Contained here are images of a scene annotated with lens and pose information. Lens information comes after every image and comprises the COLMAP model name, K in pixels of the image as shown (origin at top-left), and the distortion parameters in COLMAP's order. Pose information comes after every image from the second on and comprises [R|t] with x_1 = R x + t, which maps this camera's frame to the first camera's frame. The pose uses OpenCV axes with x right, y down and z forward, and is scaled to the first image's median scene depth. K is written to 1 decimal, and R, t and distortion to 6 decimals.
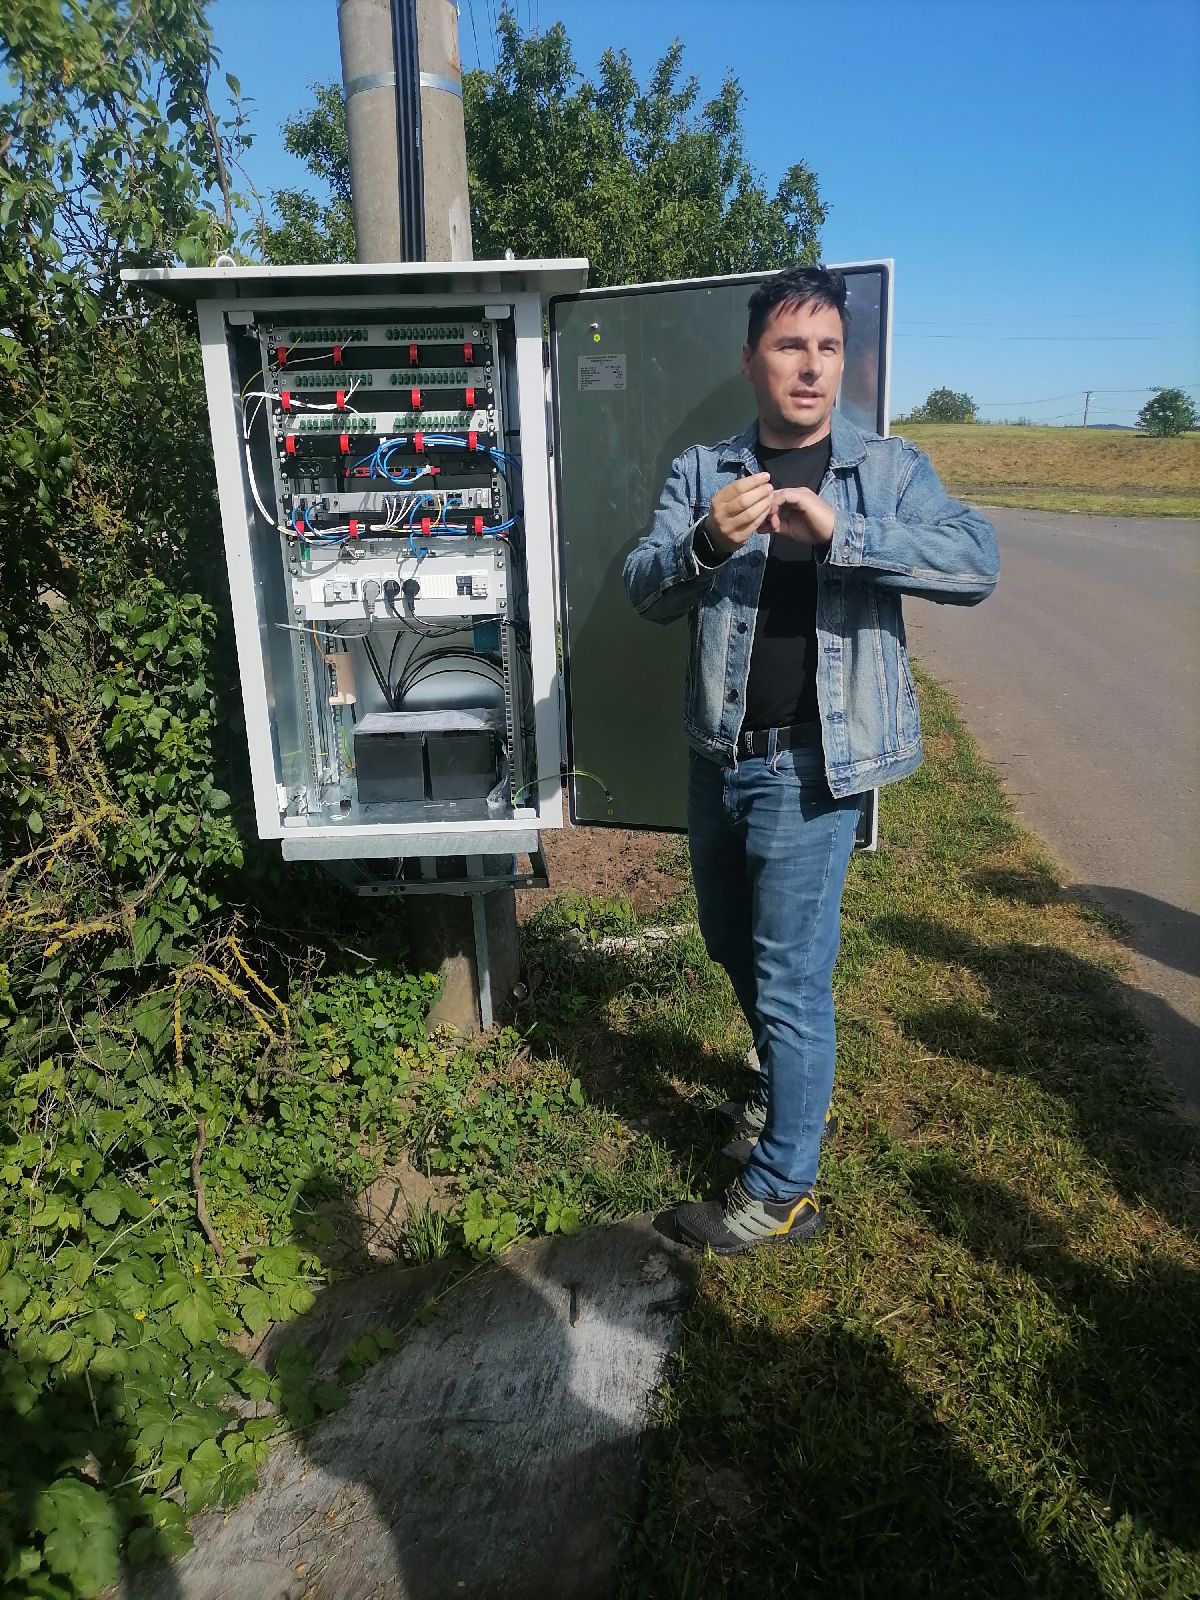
lens RADIAL K [[1213.3, 0, 569.7], [0, 1213.3, 798.8], [0, 0, 1]] dist [0.006795, 0.002123]
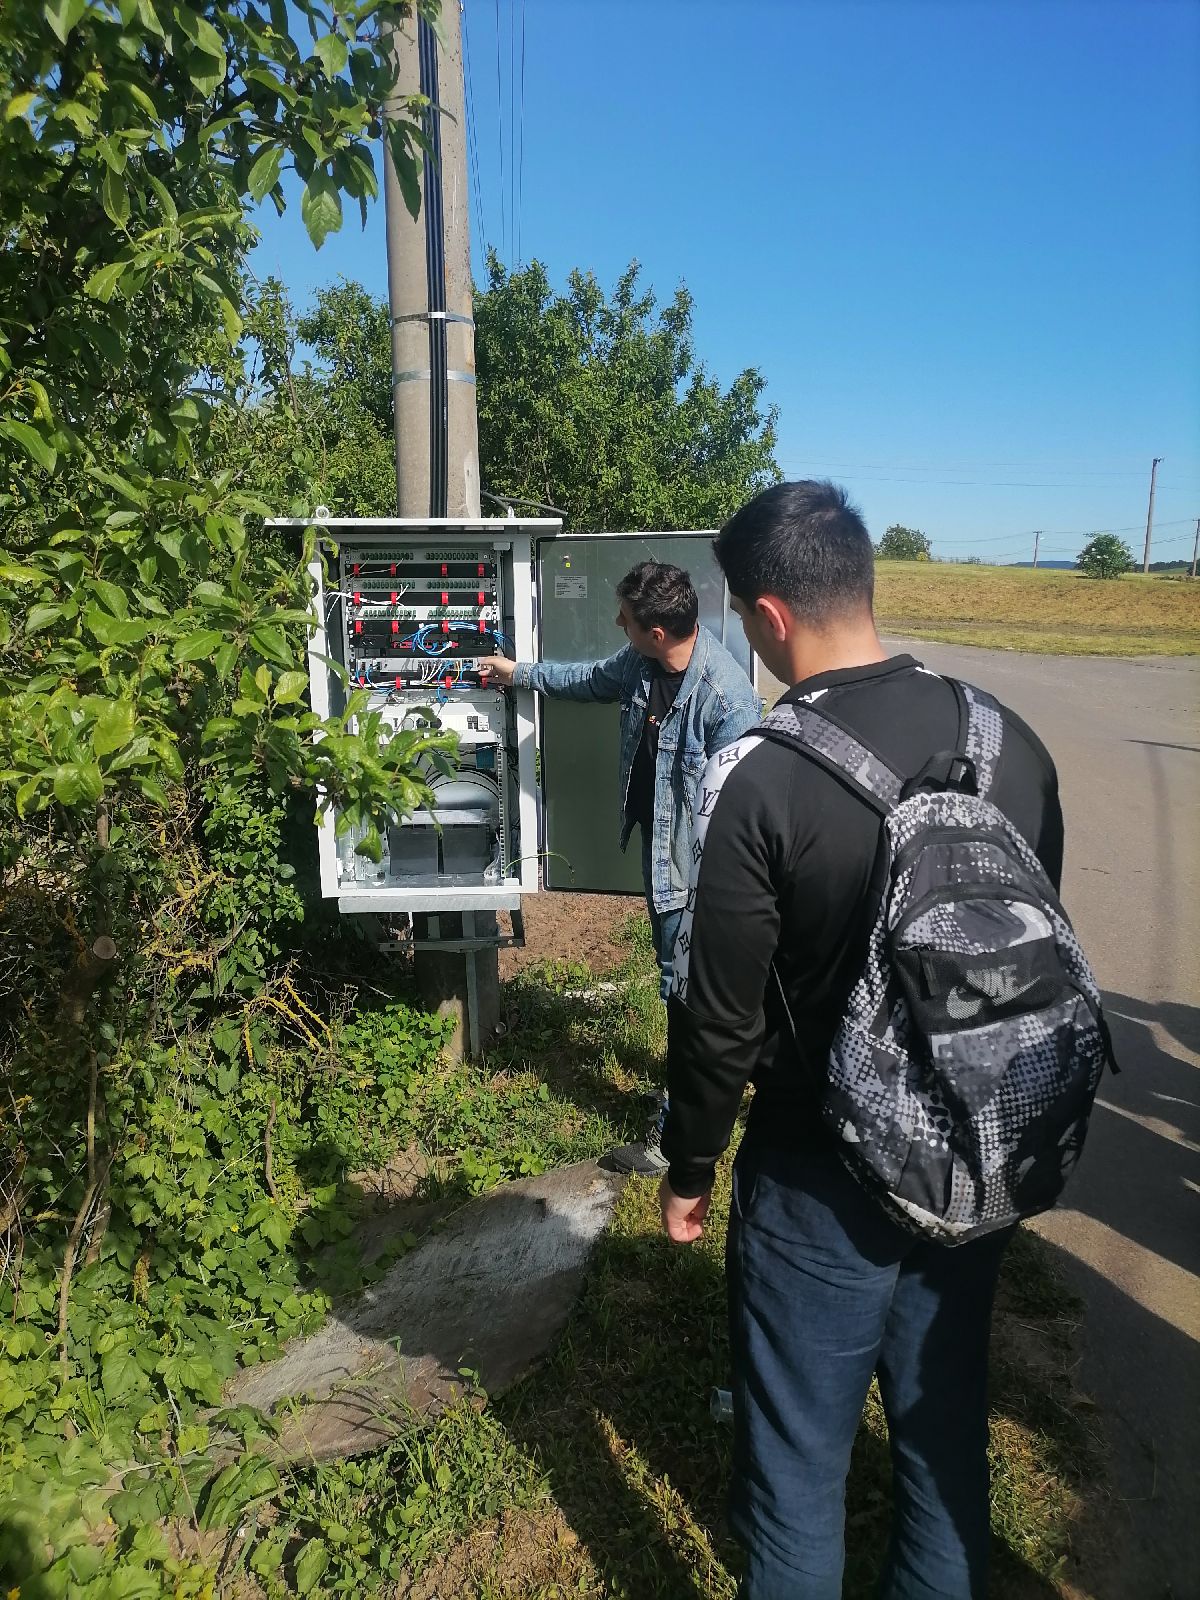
lens RADIAL K [[1220.8, 0, 600.0], [0, 1220.8, 800.0], [0, 0, 1]] dist [0.081368, 0.002528]
pose [[0.998507, 0.016749, 0.051992, -0.009307], [-0.011683, 0.995288, -0.096252, 0.051046], [-0.053359, 0.095501, 0.993998, -0.419790]]
